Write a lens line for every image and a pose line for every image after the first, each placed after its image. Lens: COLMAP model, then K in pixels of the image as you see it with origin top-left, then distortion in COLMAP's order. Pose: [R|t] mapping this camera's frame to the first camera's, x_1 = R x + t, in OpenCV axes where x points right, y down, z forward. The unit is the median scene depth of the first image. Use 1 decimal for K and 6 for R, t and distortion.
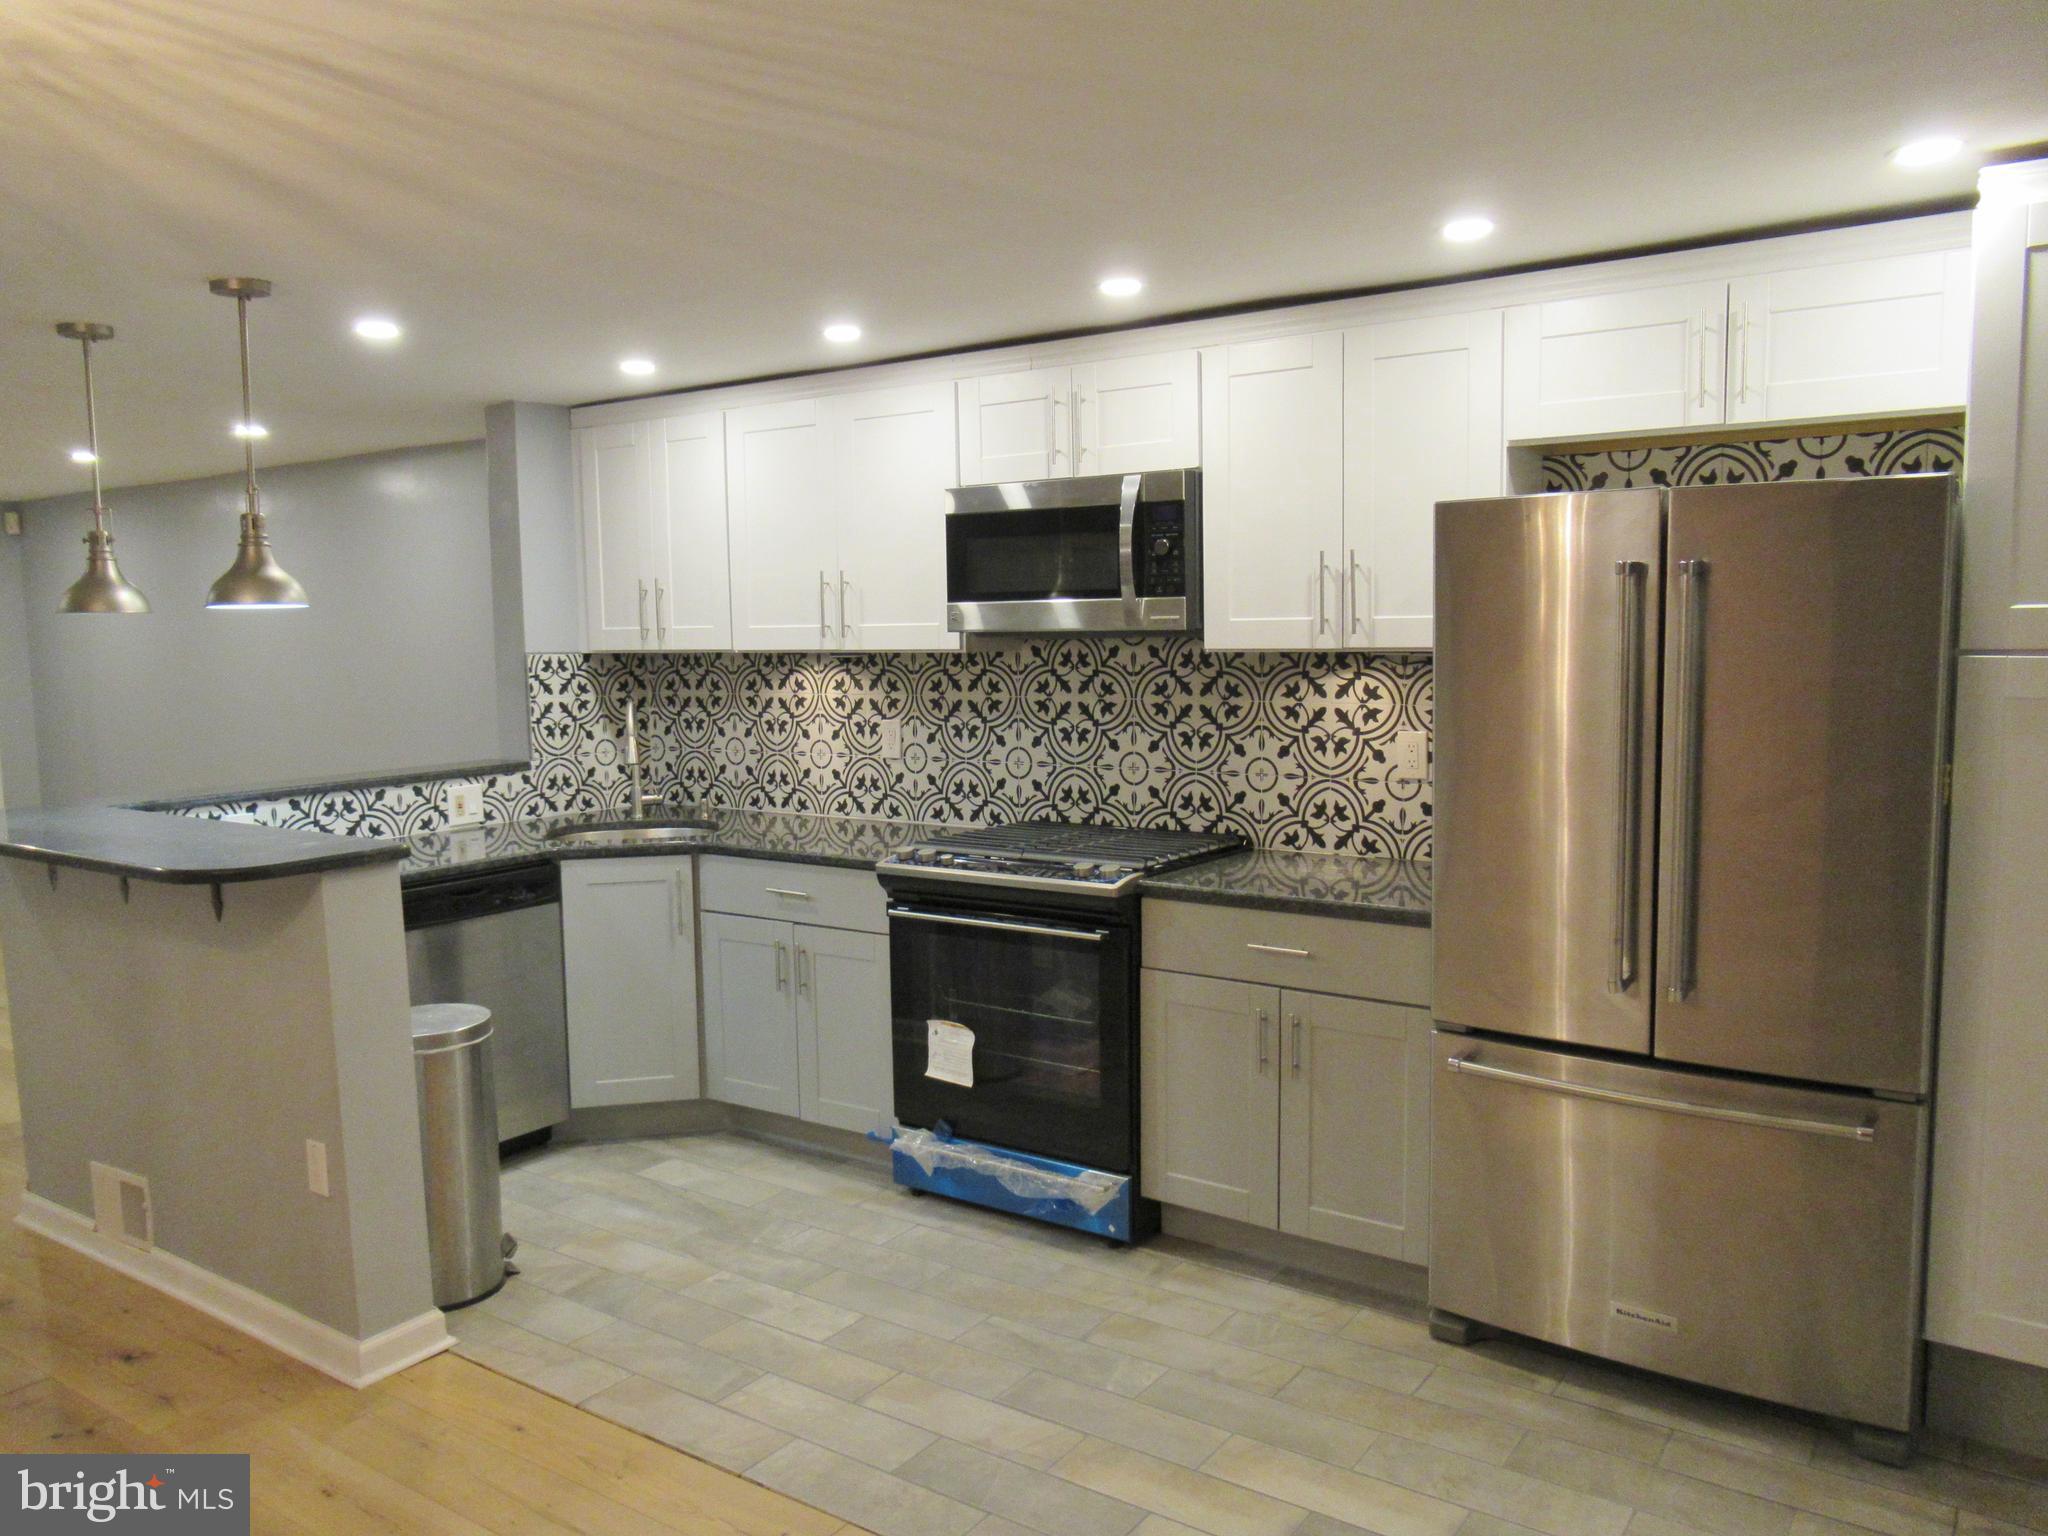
lens RADIAL K [[1516.5, 0, 1029.4], [0, 1516.5, 768.7], [0, 0, 1]] dist [0.000522, 0.006508]
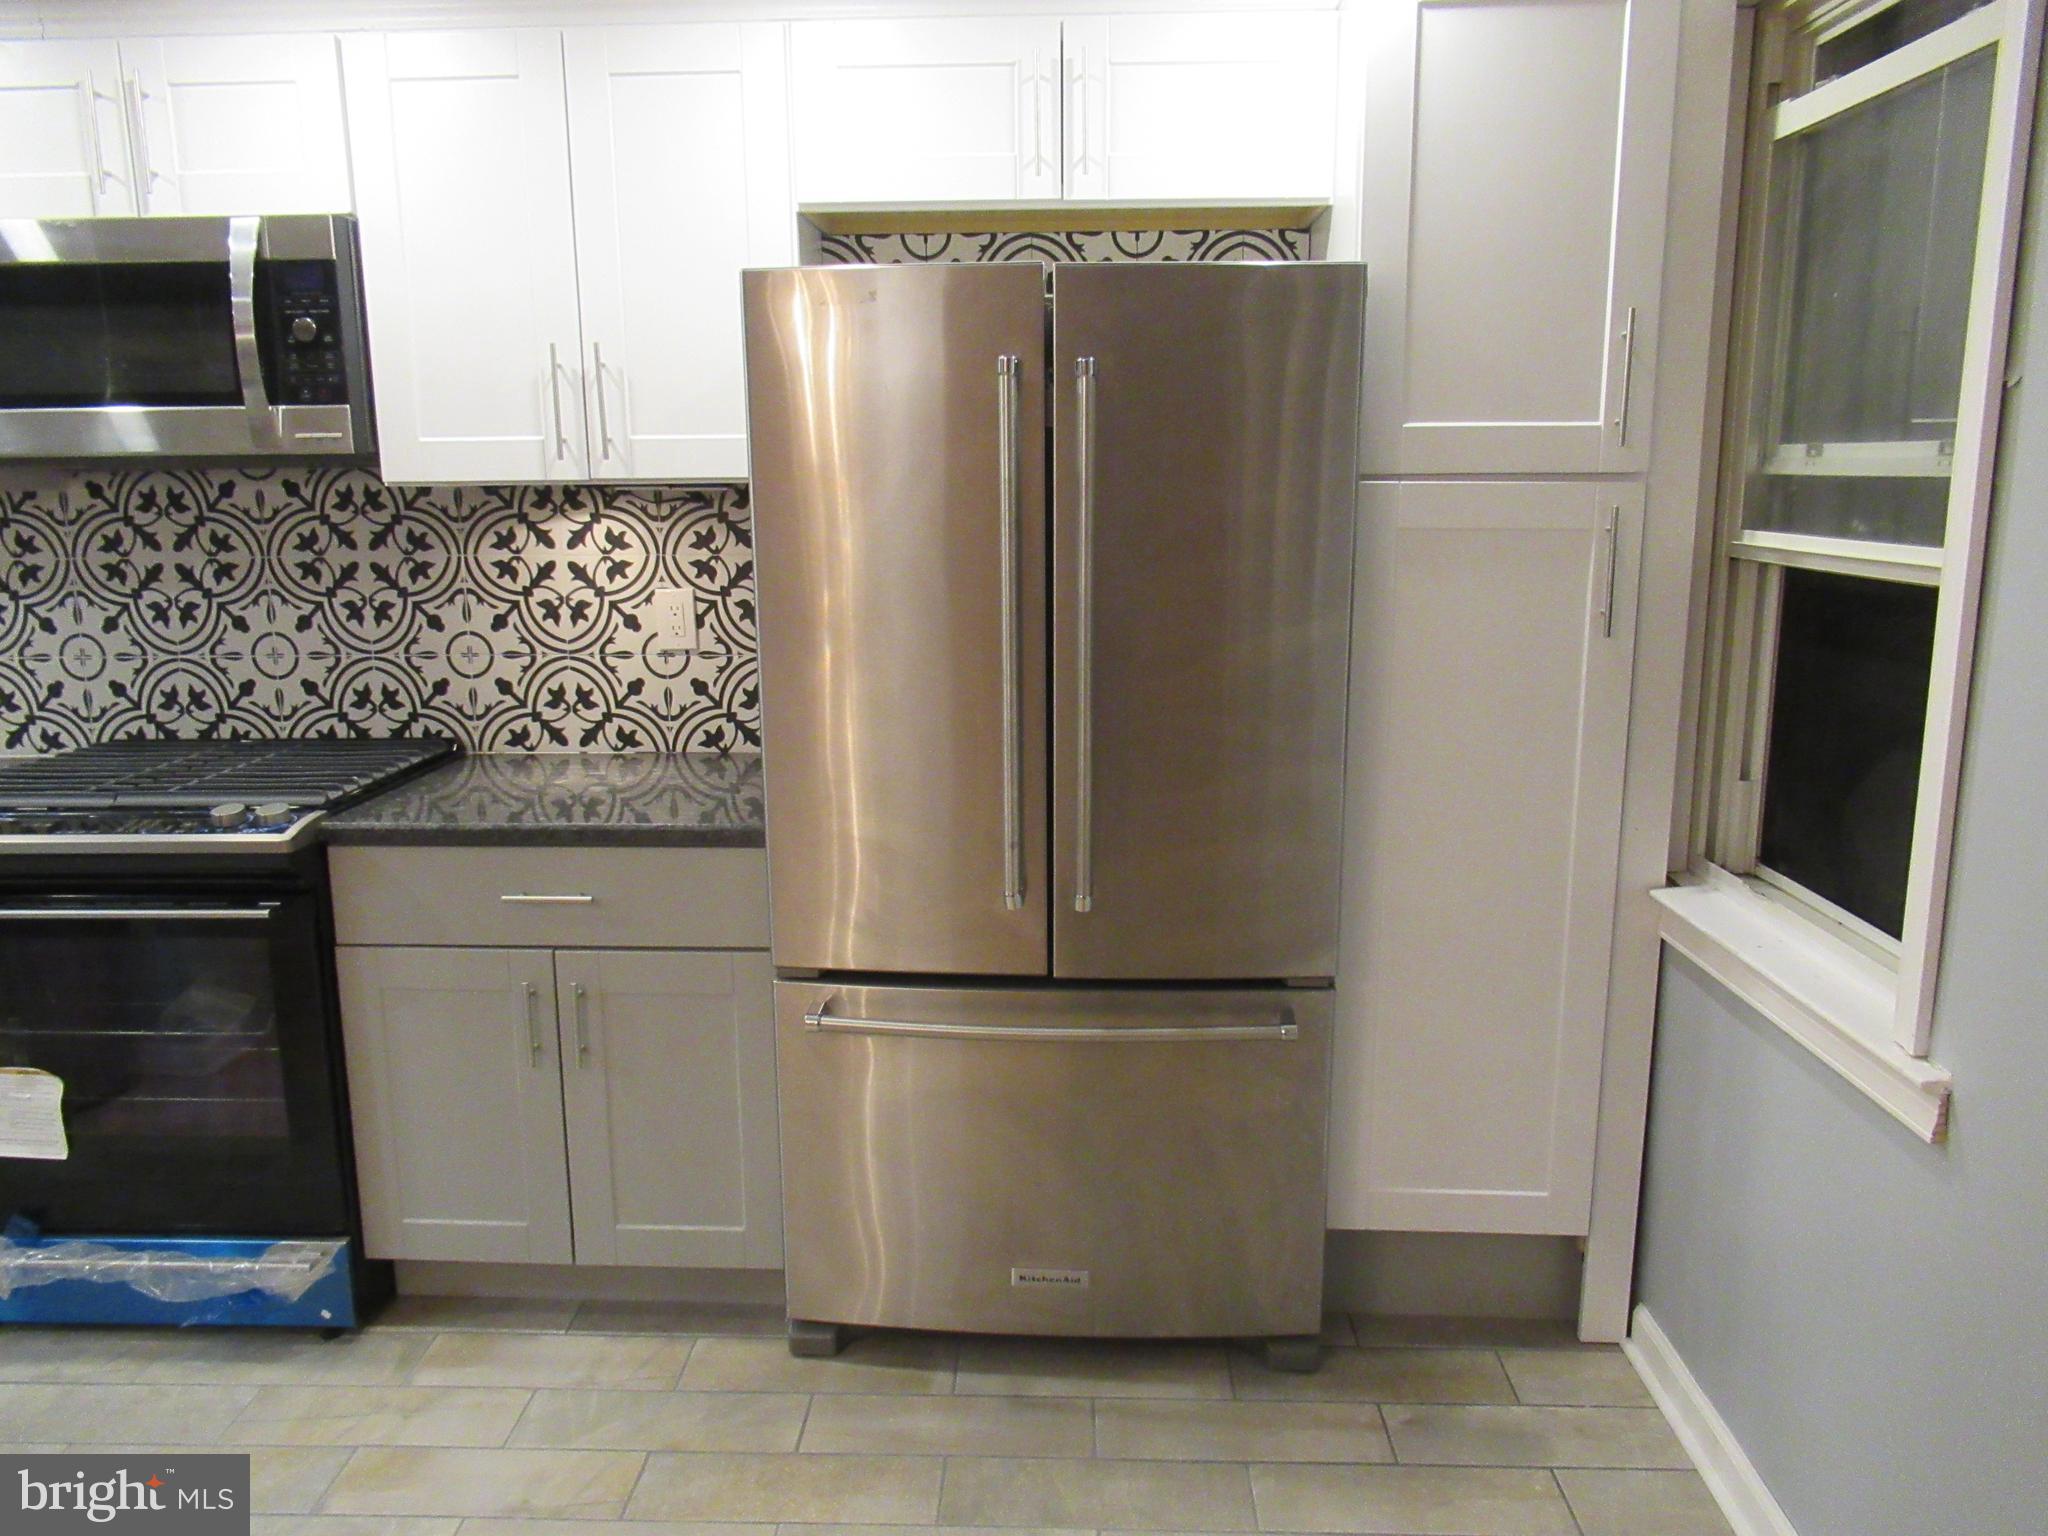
lens RADIAL K [[1537.0, 0, 1021.8], [0, 1537.0, 759.4], [0, 0, 1]] dist [-0.006222, -0.003069]
pose [[0.842695, -0.098964, 0.529218, -0.020230], [0.049240, 0.993008, 0.107287, -0.011258], [-0.536136, -0.064351, 0.841675, 0.195374]]
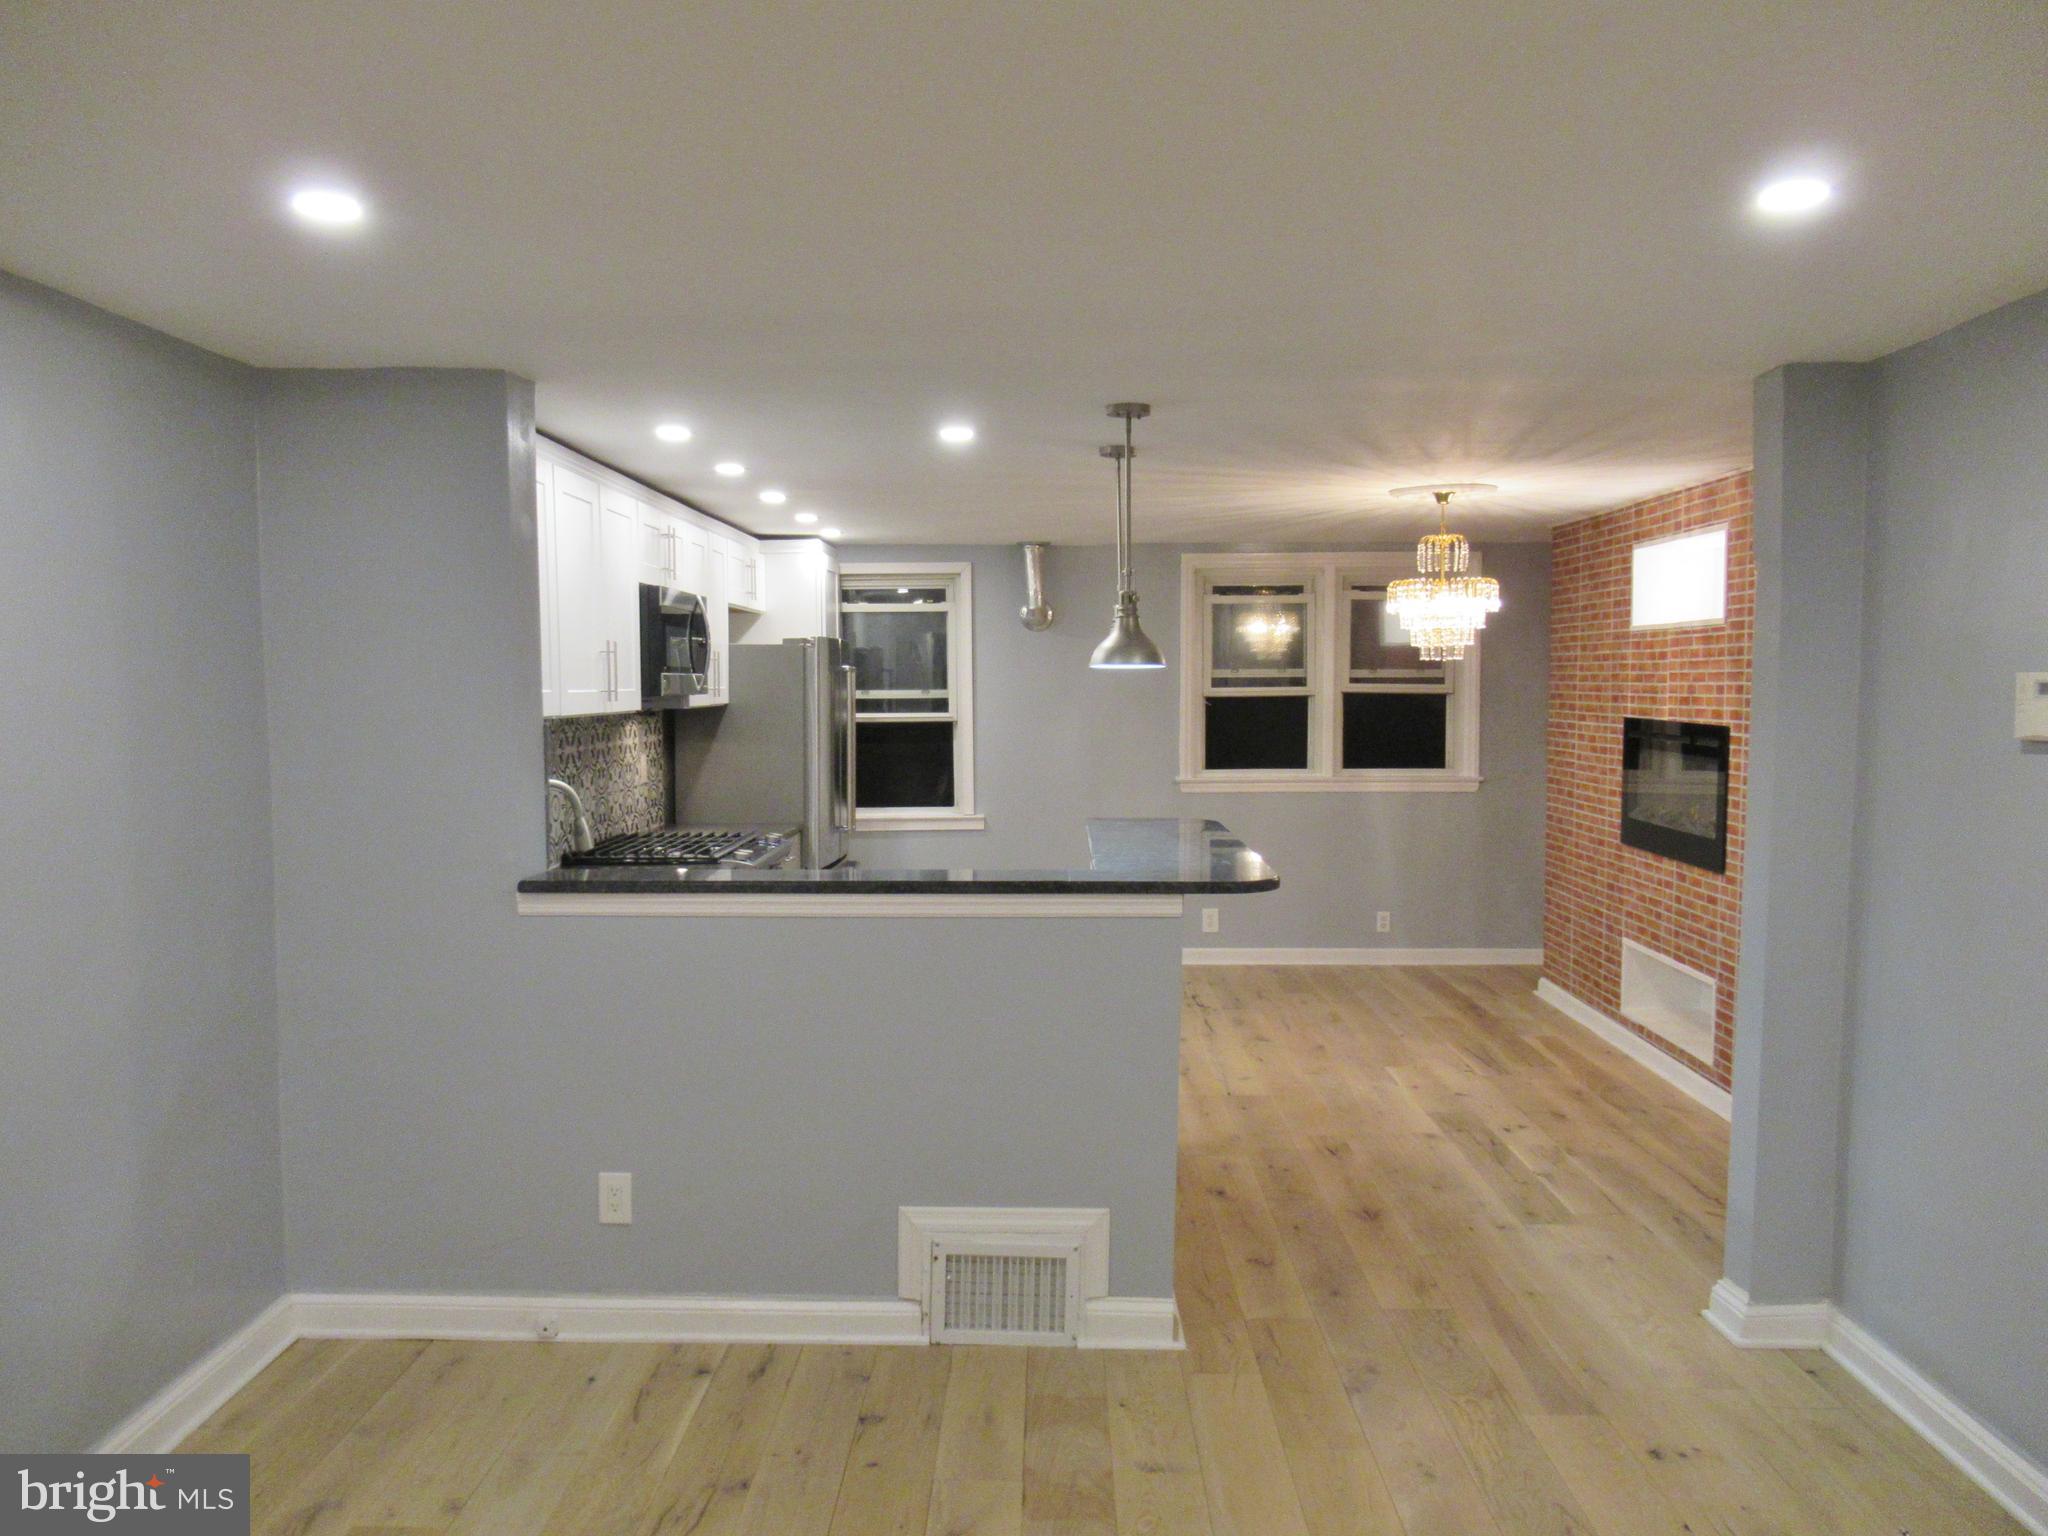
lens RADIAL K [[1521.9, 0, 1026.0], [0, 1521.9, 765.2], [0, 0, 1]] dist [-0.005116, -0.002173]
pose [[-0.558647, -0.028680, 0.828910, -1.186529], [0.093607, 0.990836, 0.097369, -0.117707], [-0.824107, 0.131987, -0.550843, 1.337622]]
